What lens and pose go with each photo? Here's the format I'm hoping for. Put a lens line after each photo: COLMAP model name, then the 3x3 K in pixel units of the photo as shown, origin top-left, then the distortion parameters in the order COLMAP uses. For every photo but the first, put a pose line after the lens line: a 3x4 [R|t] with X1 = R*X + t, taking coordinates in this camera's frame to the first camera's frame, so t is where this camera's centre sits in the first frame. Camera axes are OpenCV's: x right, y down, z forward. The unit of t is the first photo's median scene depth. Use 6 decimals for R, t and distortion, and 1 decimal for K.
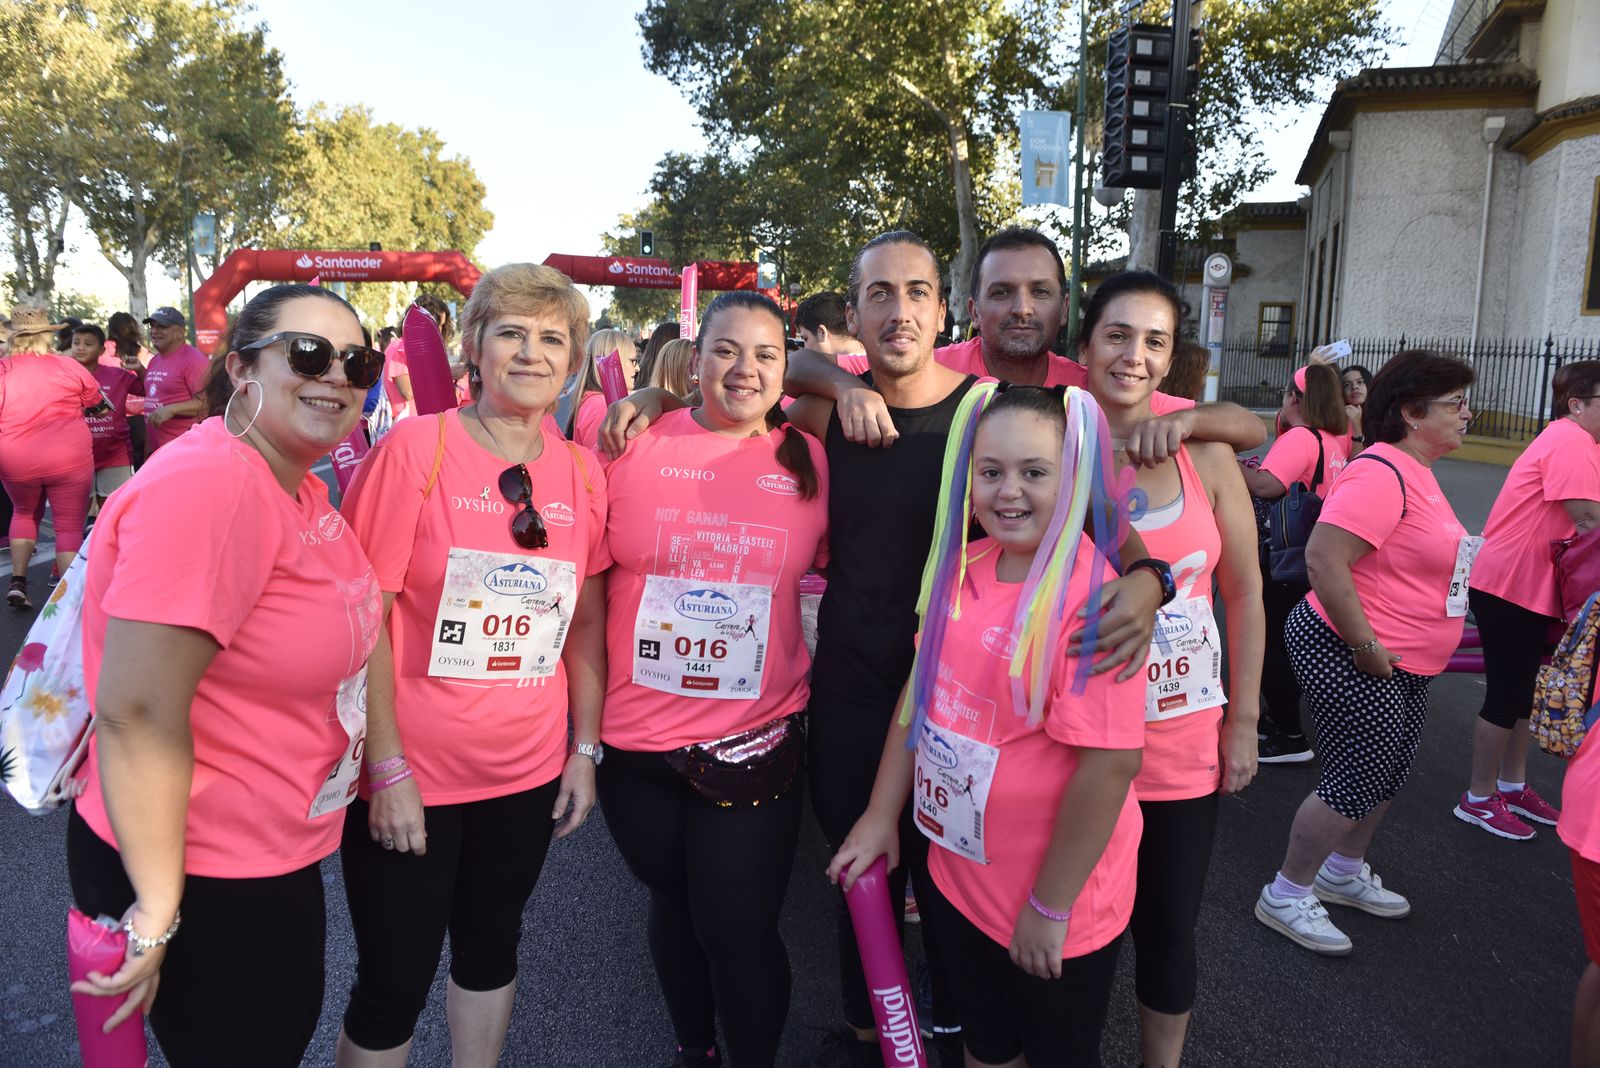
lens RADIAL K [[1143.0, 0, 812.3], [0, 1143.0, 543.4], [0, 0, 1]] dist [-0.051051, -0.004629]
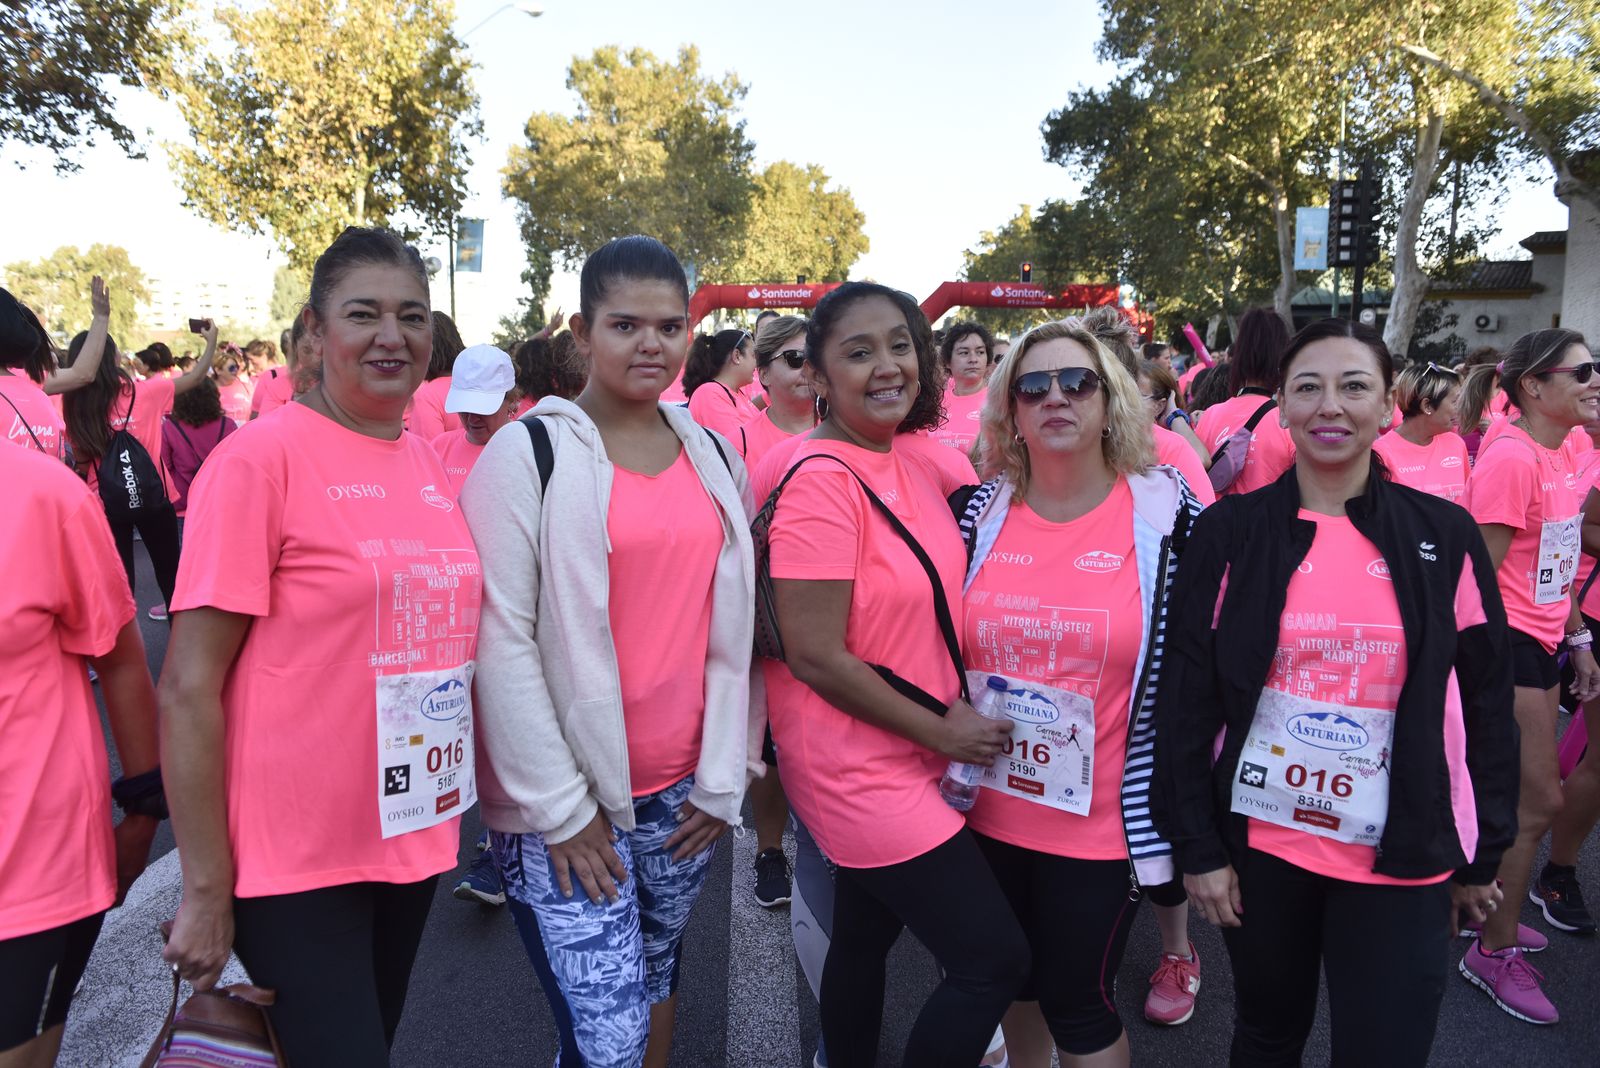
lens RADIAL K [[1230.8, 0, 783.6], [0, 1230.8, 528.0], [0, 0, 1]] dist [-0.038854, -0.001153]
pose [[0.953958, 0.026604, -0.298759, 0.006294], [-0.036157, 0.998995, -0.026495, 0.051549], [0.297754, 0.036078, 0.953961, -0.307686]]
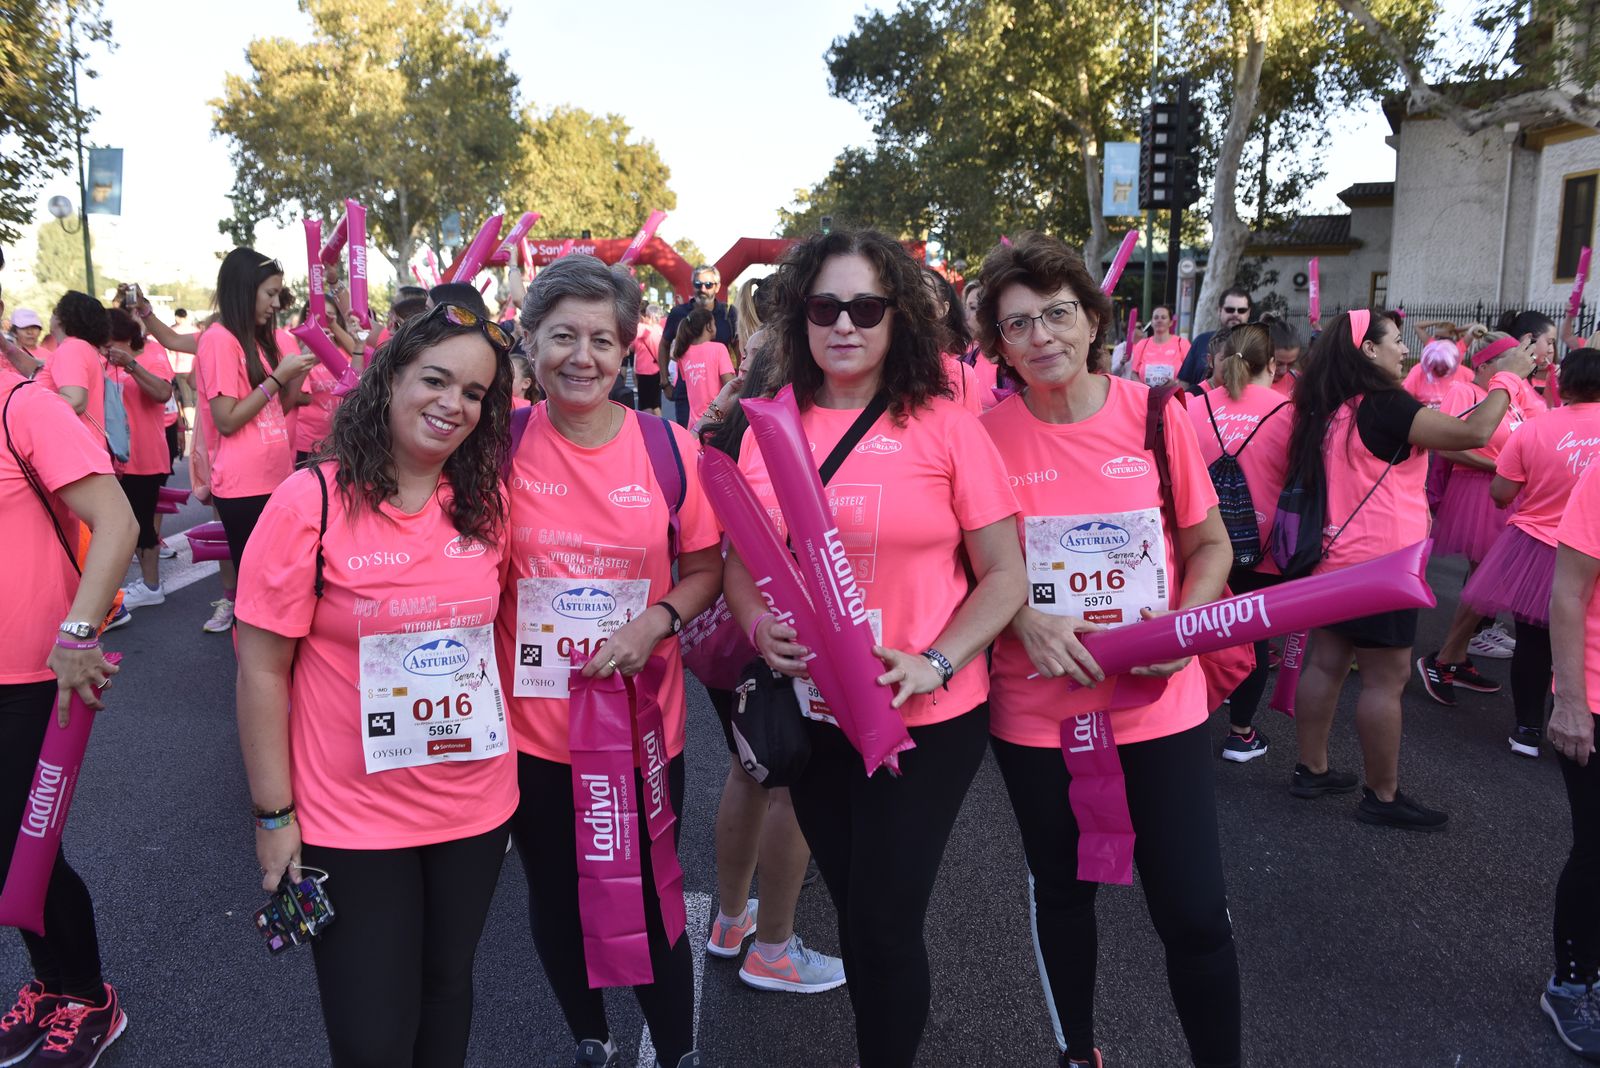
lens RADIAL K [[1230.8, 0, 792.6], [0, 1230.8, 536.5], [0, 0, 1]] dist [-0.038854, -0.001153]
pose [[0.986760, 0.011852, -0.161751, 0.020059], [-0.011049, 0.999922, 0.005862, 0.032386], [0.161808, -0.003997, 0.986814, -0.190805]]
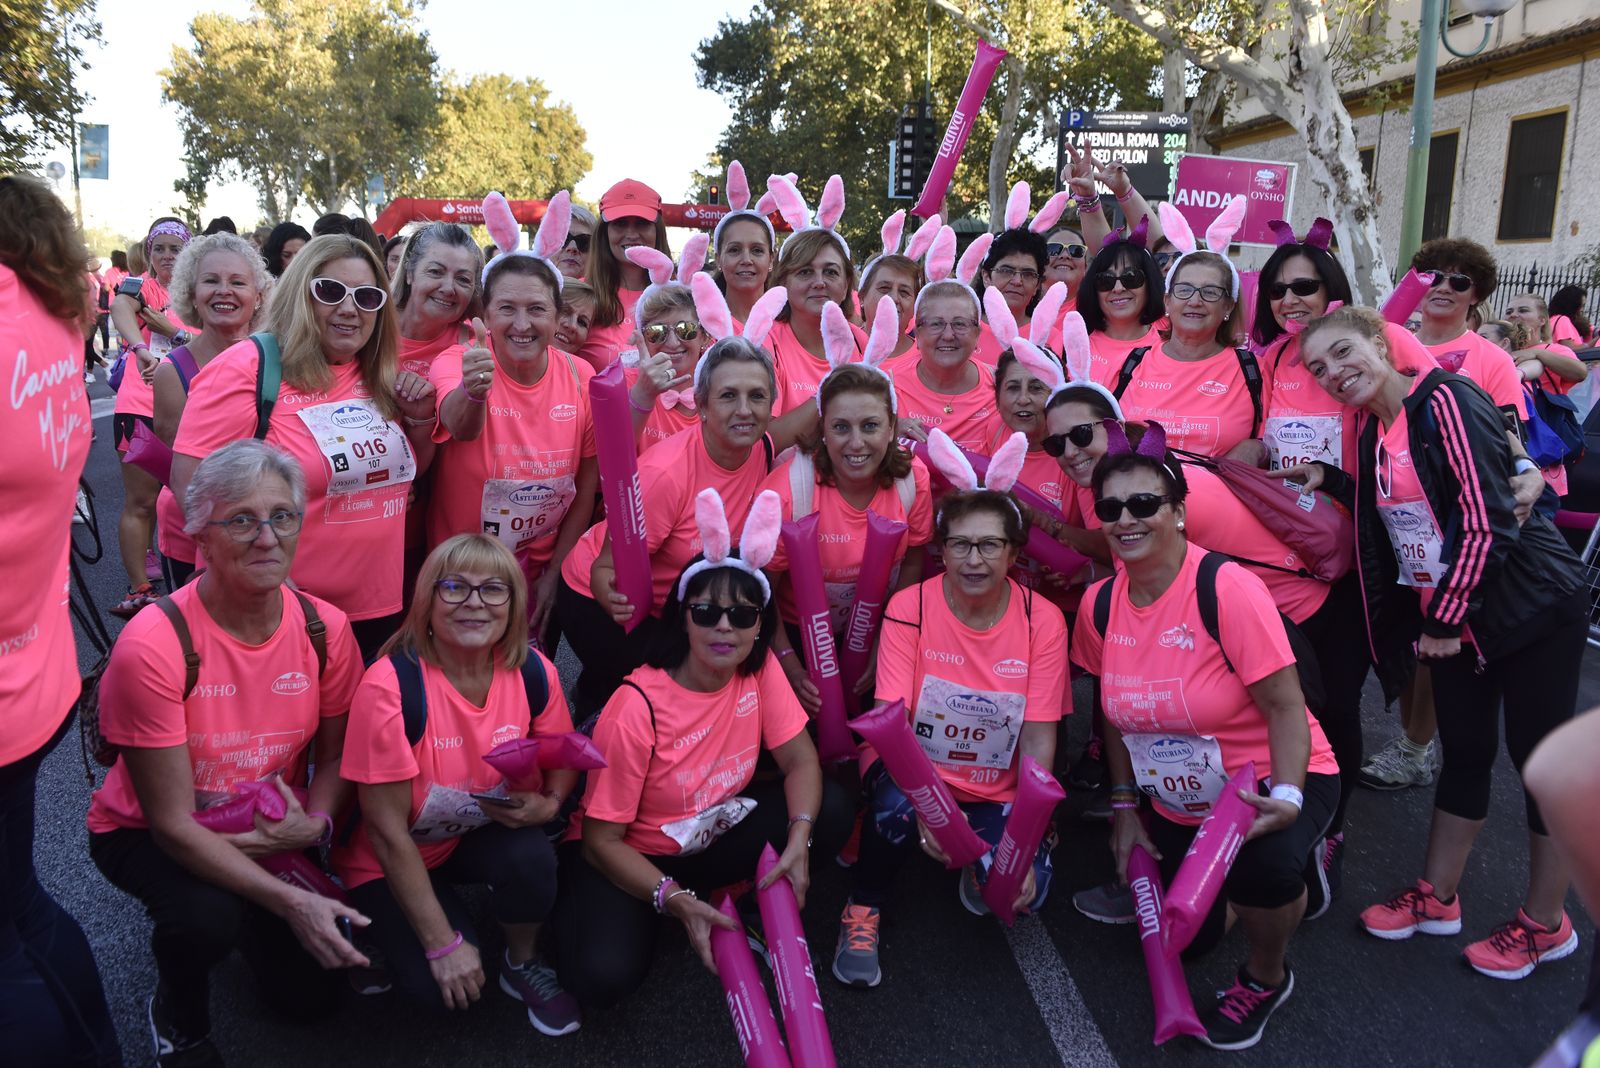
lens RADIAL K [[1230.8, 0, 808.8], [0, 1230.8, 529.8], [0, 0, 1]] dist [-0.038854, -0.001153]
pose [[0.995447, 0.022377, -0.092656, 0.090863], [-0.019608, 0.999337, 0.030687, 0.062787], [0.093281, -0.028730, 0.995225, -0.345684]]
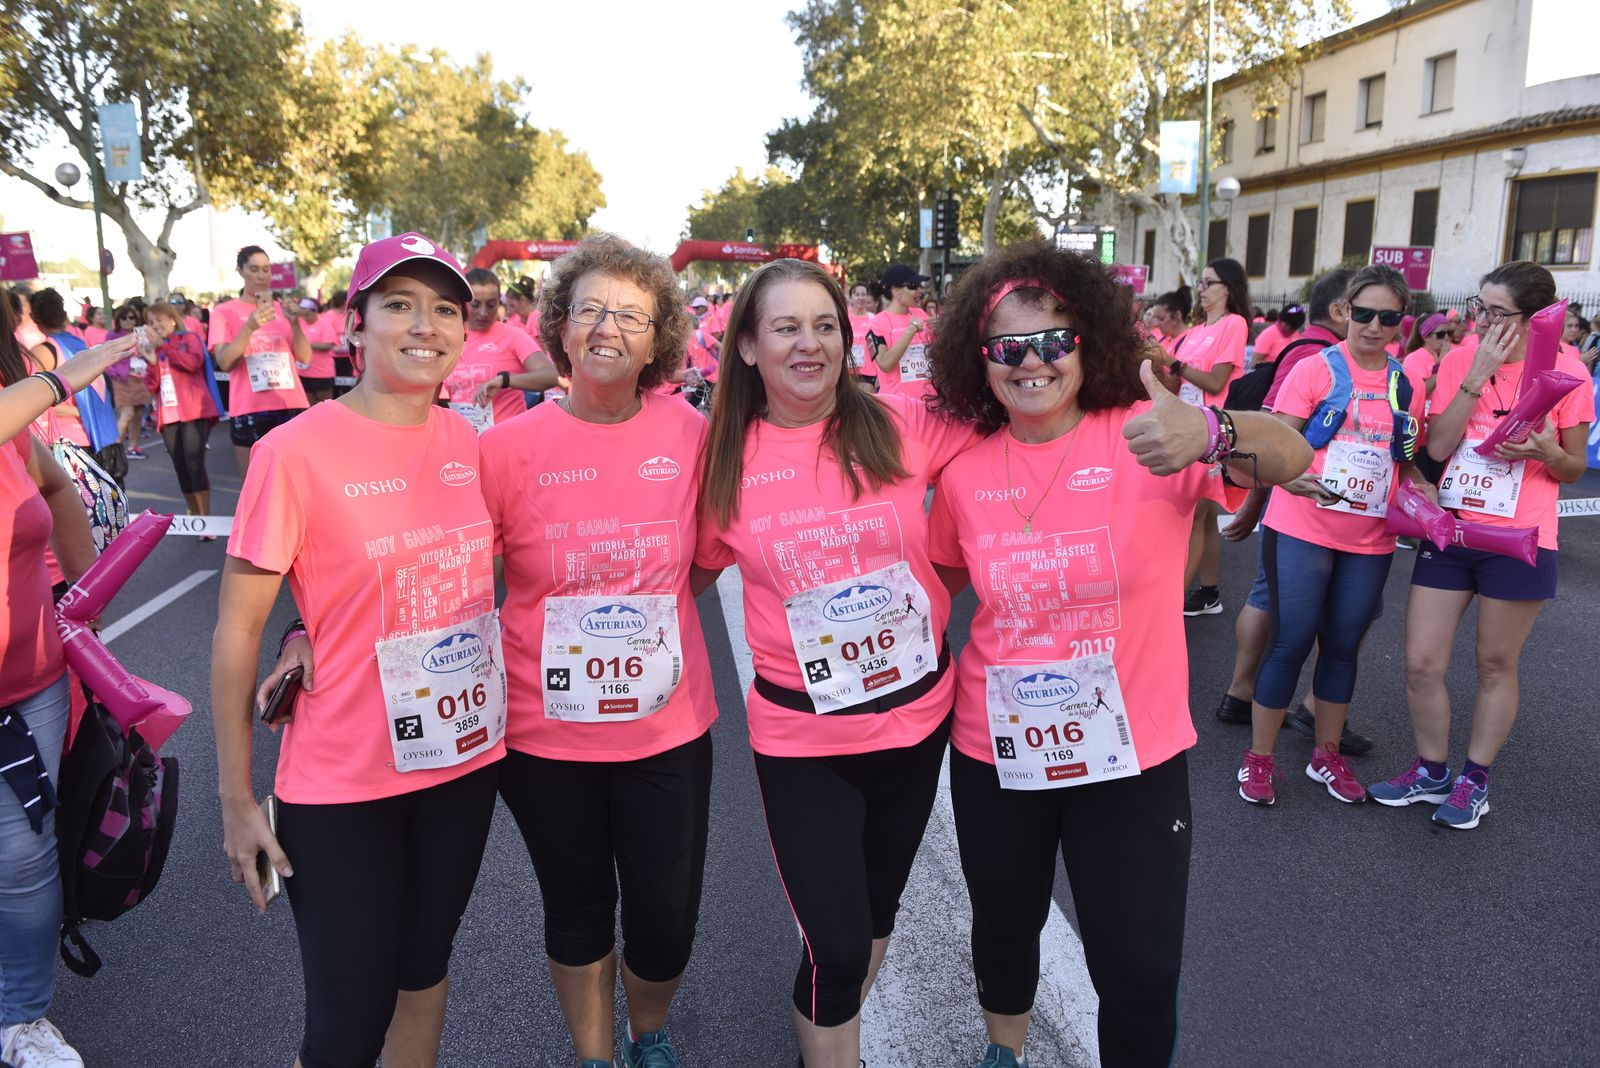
lens RADIAL K [[1230.8, 0, 817.1], [0, 1230.8, 525.6], [0, 0, 1]] dist [-0.038854, -0.001153]
pose [[0.998951, -0.001924, -0.045756, 0.025861], [0.002492, 0.999921, 0.012350, 0.118153], [0.045729, -0.012451, 0.998876, -0.694449]]
